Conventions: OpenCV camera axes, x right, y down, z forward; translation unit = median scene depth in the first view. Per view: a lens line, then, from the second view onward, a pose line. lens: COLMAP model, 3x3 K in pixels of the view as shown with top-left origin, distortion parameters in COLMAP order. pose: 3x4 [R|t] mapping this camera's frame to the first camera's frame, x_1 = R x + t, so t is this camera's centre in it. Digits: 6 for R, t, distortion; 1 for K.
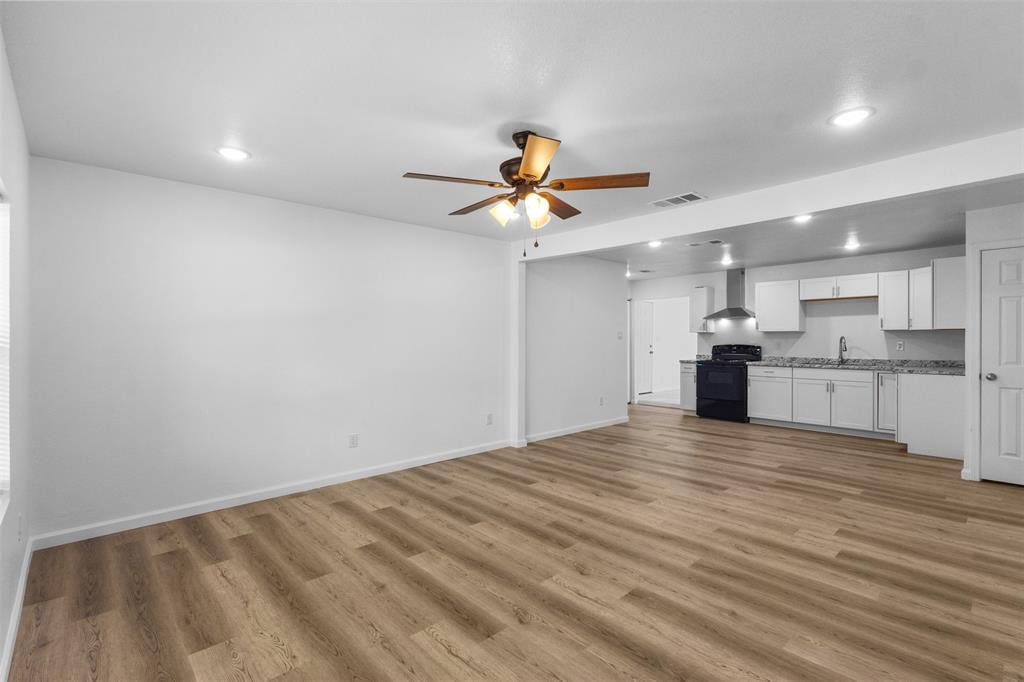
lens RADIAL K [[469.3, 0, 512.9], [0, 469.3, 339.7], [0, 0, 1]] dist [0.000407, -0.000295]
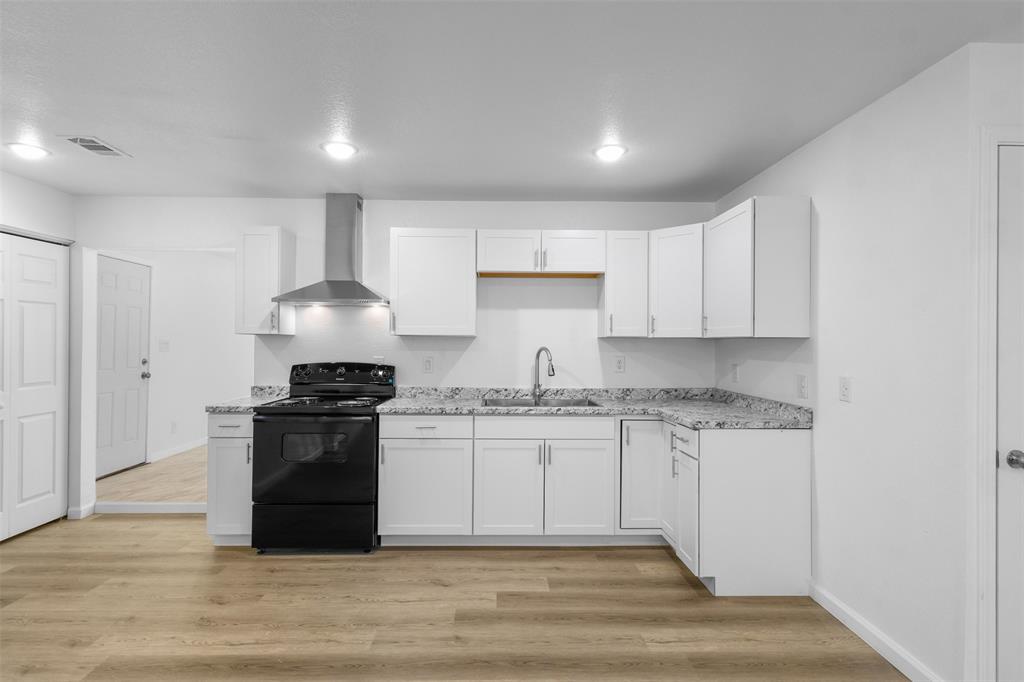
lens RADIAL K [[533.1, 0, 510.2], [0, 533.1, 342.0], [0, 0, 1]] dist [0.003292, 0.001338]
pose [[0.669188, 0.008227, 0.743048, 0.216094], [-0.008113, 0.999960, -0.003766, -0.009320], [-0.743049, -0.003508, 0.669228, 0.577102]]
